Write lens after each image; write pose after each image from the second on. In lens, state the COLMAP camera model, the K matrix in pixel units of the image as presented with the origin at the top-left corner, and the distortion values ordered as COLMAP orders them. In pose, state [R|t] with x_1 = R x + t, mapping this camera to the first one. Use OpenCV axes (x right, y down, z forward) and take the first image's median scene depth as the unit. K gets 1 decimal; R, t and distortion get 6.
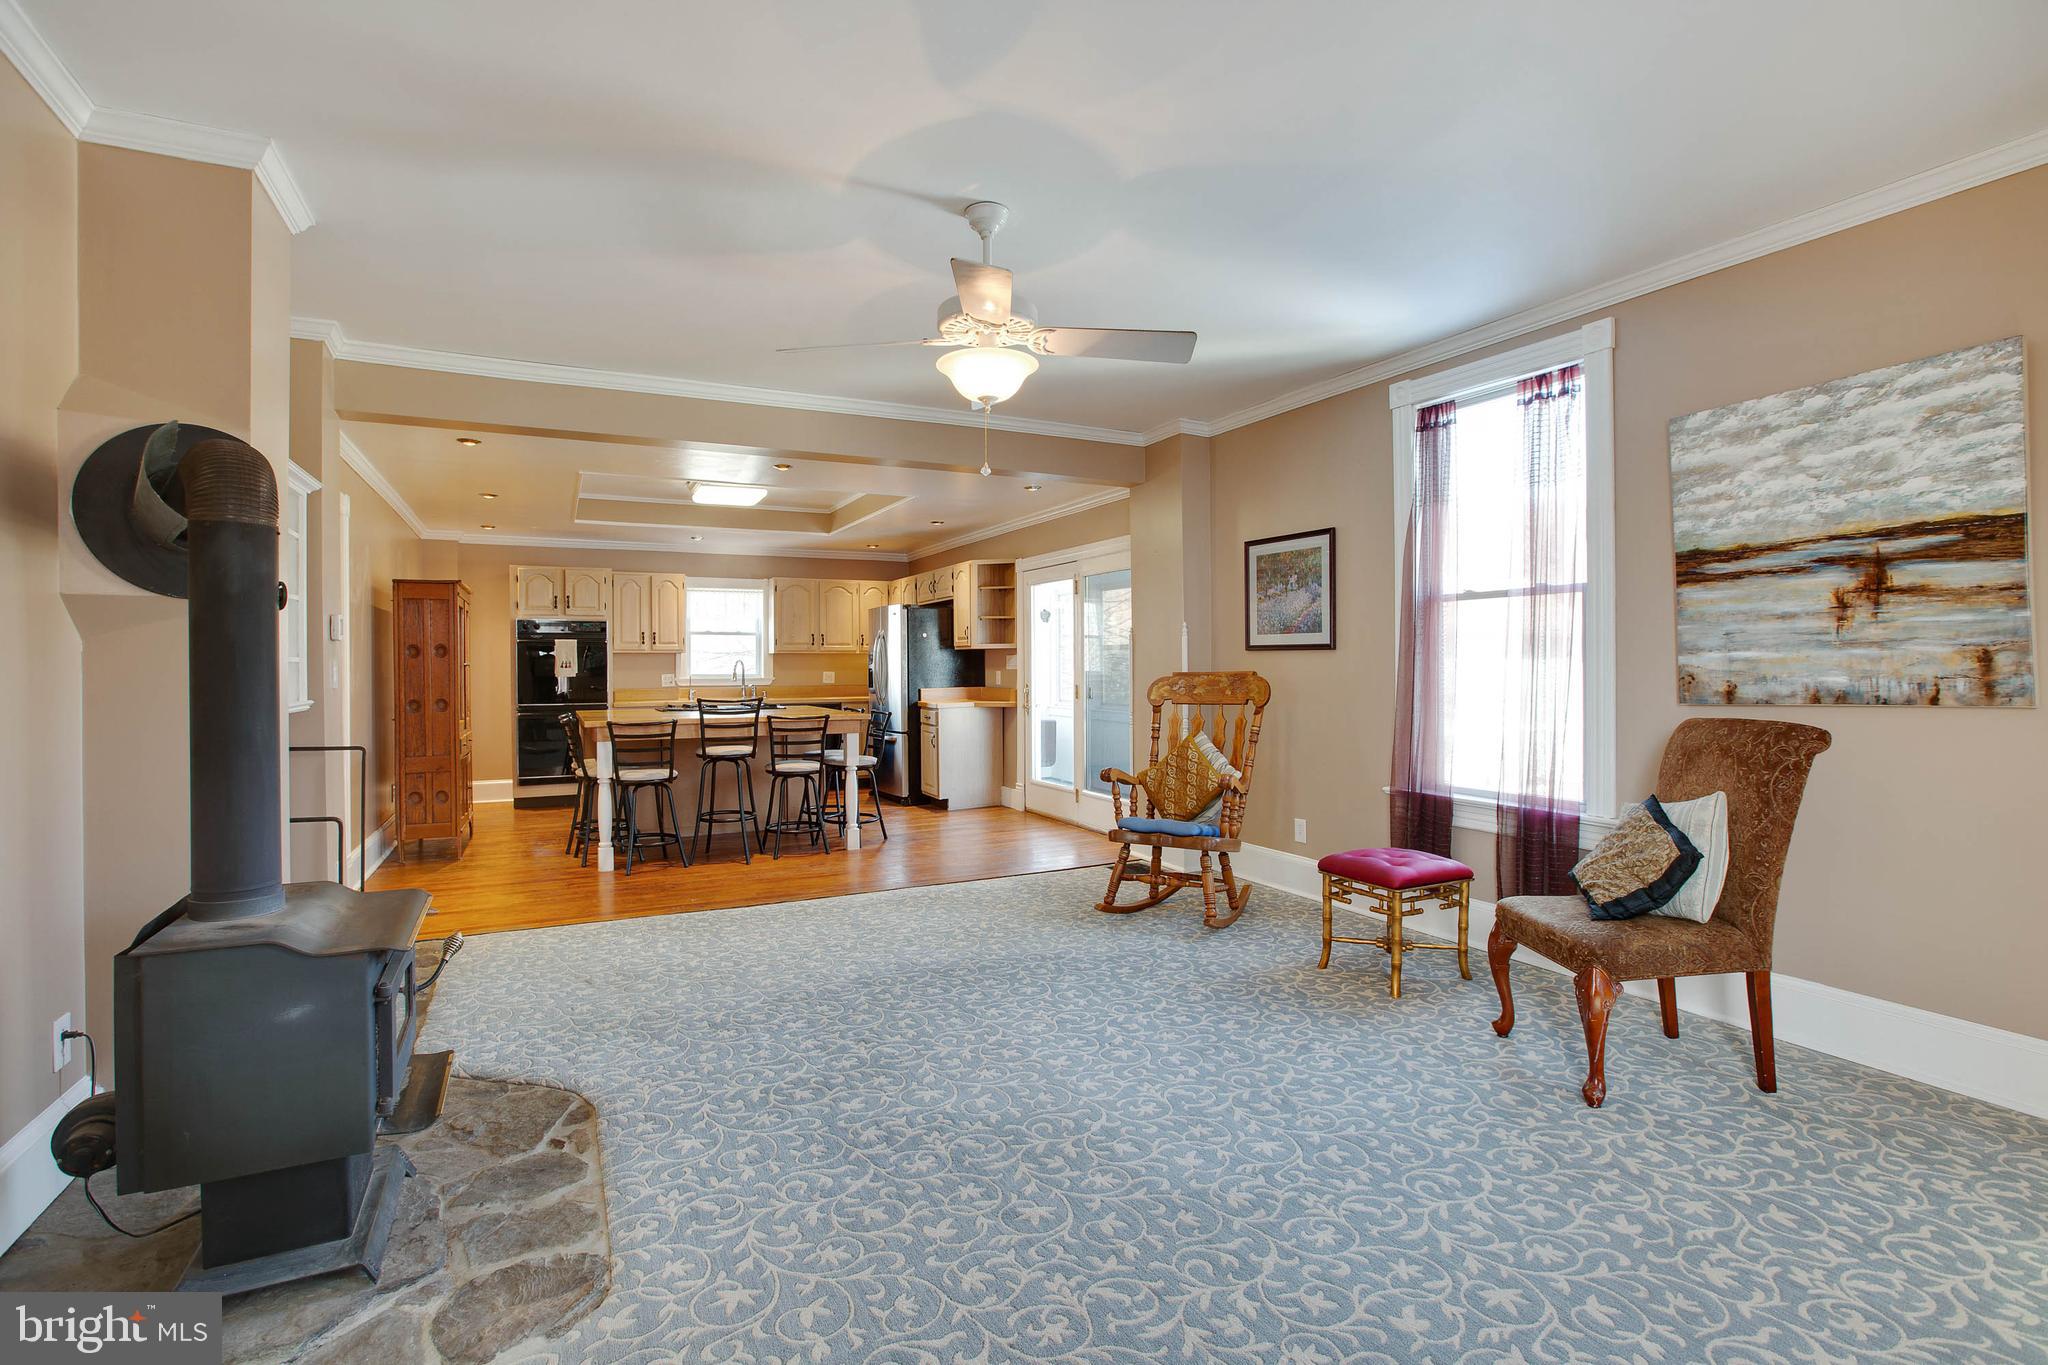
lens RADIAL K [[944.2, 0, 1014.3], [0, 944.2, 684.9], [0, 0, 1]] dist [-0.036927, 0.008138]
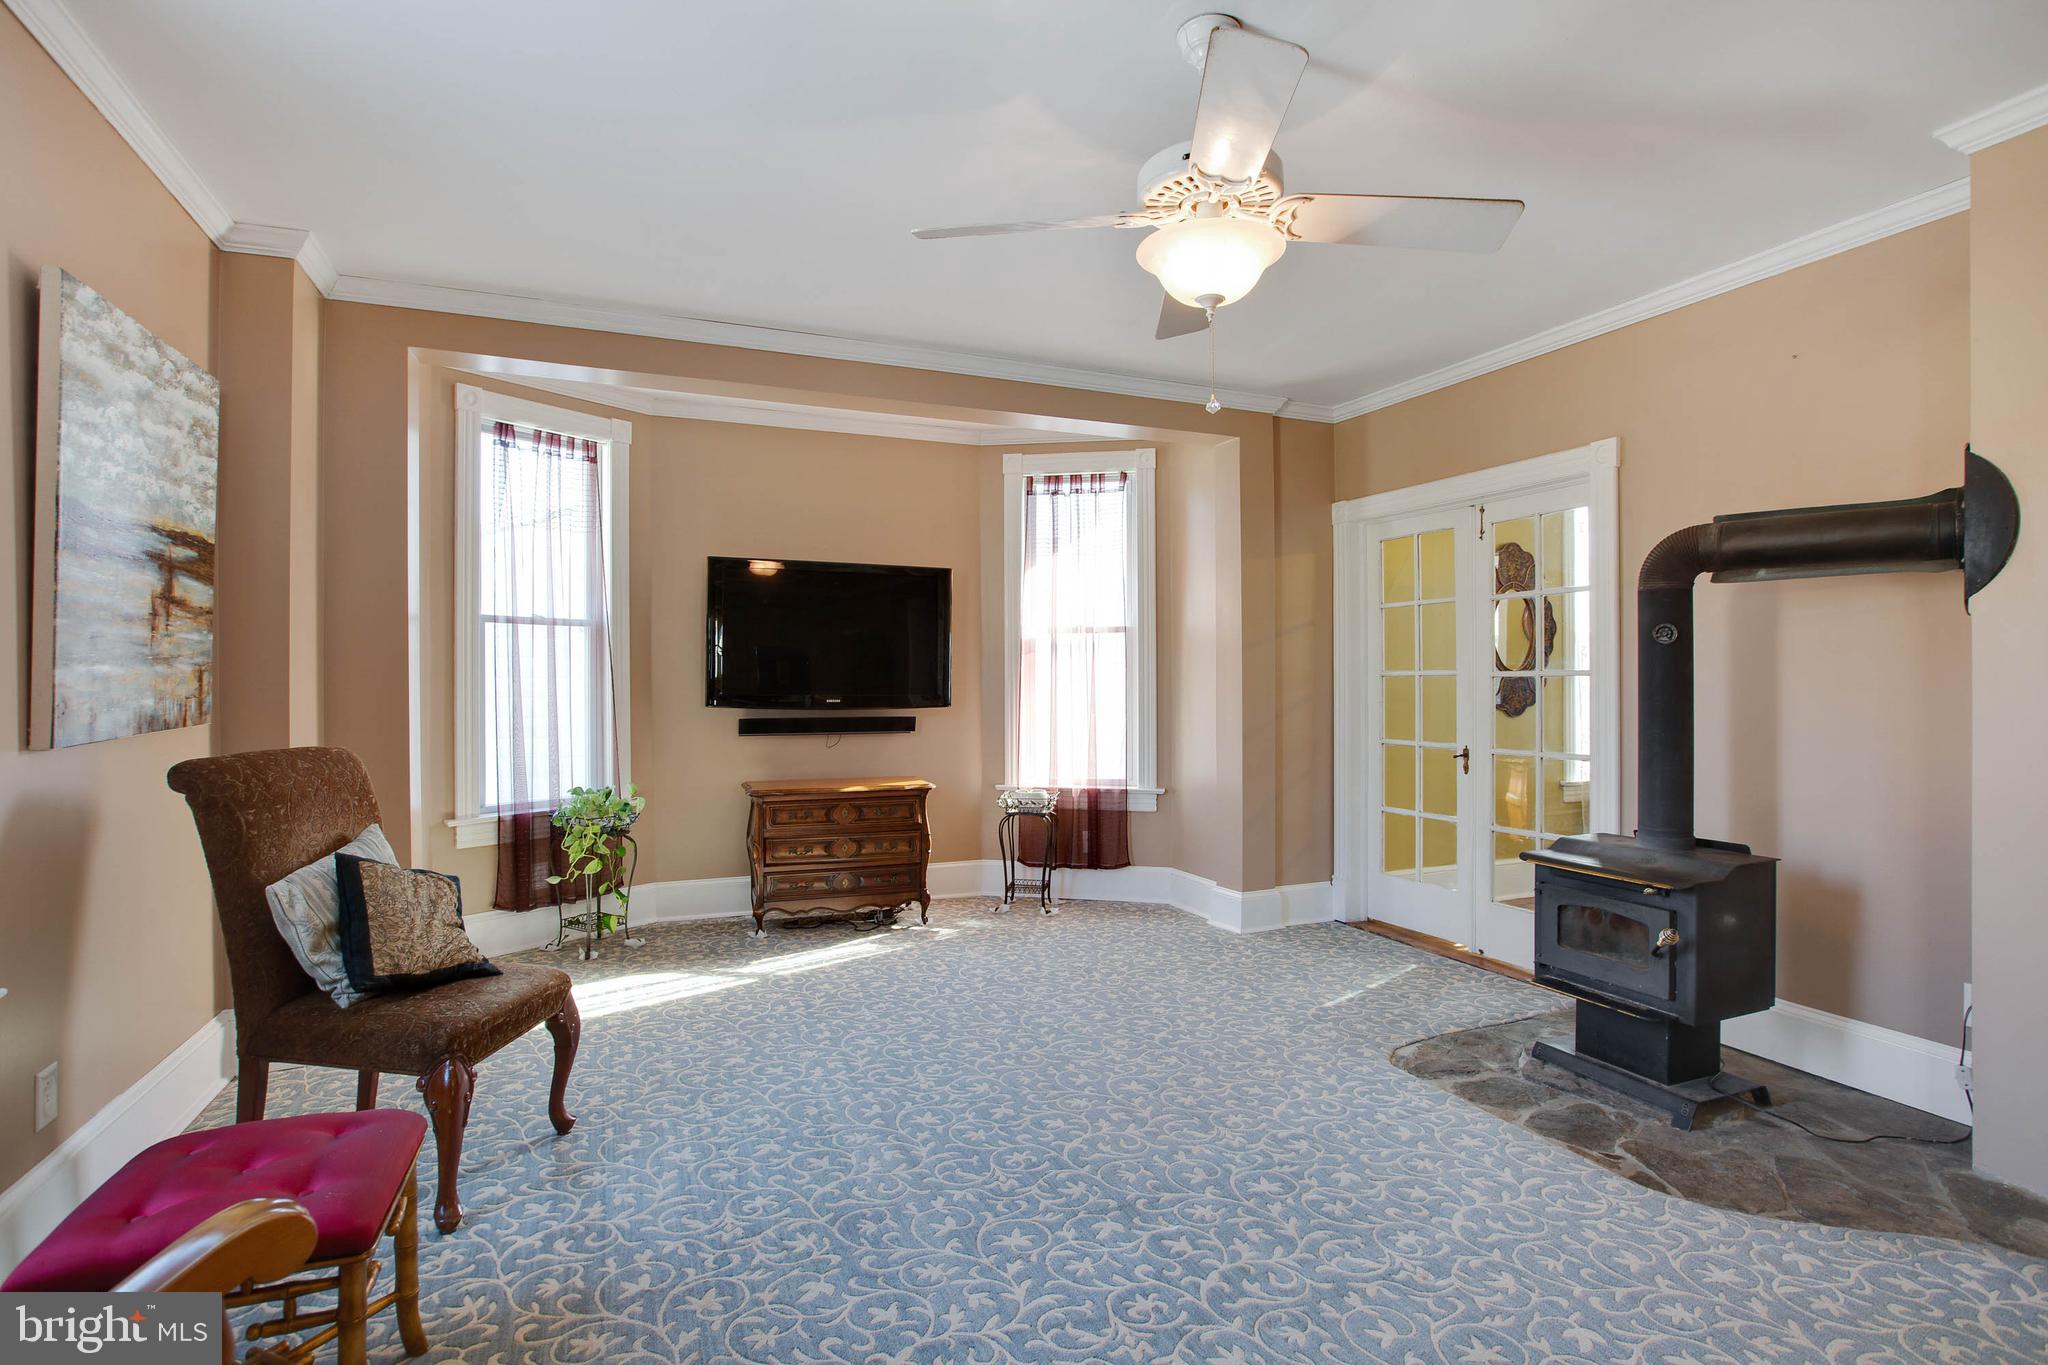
lens RADIAL K [[986.6, 0, 1013.8], [0, 986.6, 688.7], [0, 0, 1]] dist [-0.033473, 0.005138]
pose [[-0.997096, 0.002175, 0.076126, 0.047367], [0.003834, 0.999758, 0.021656, -0.024712], [-0.076061, 0.021885, -0.996863, 1.322477]]
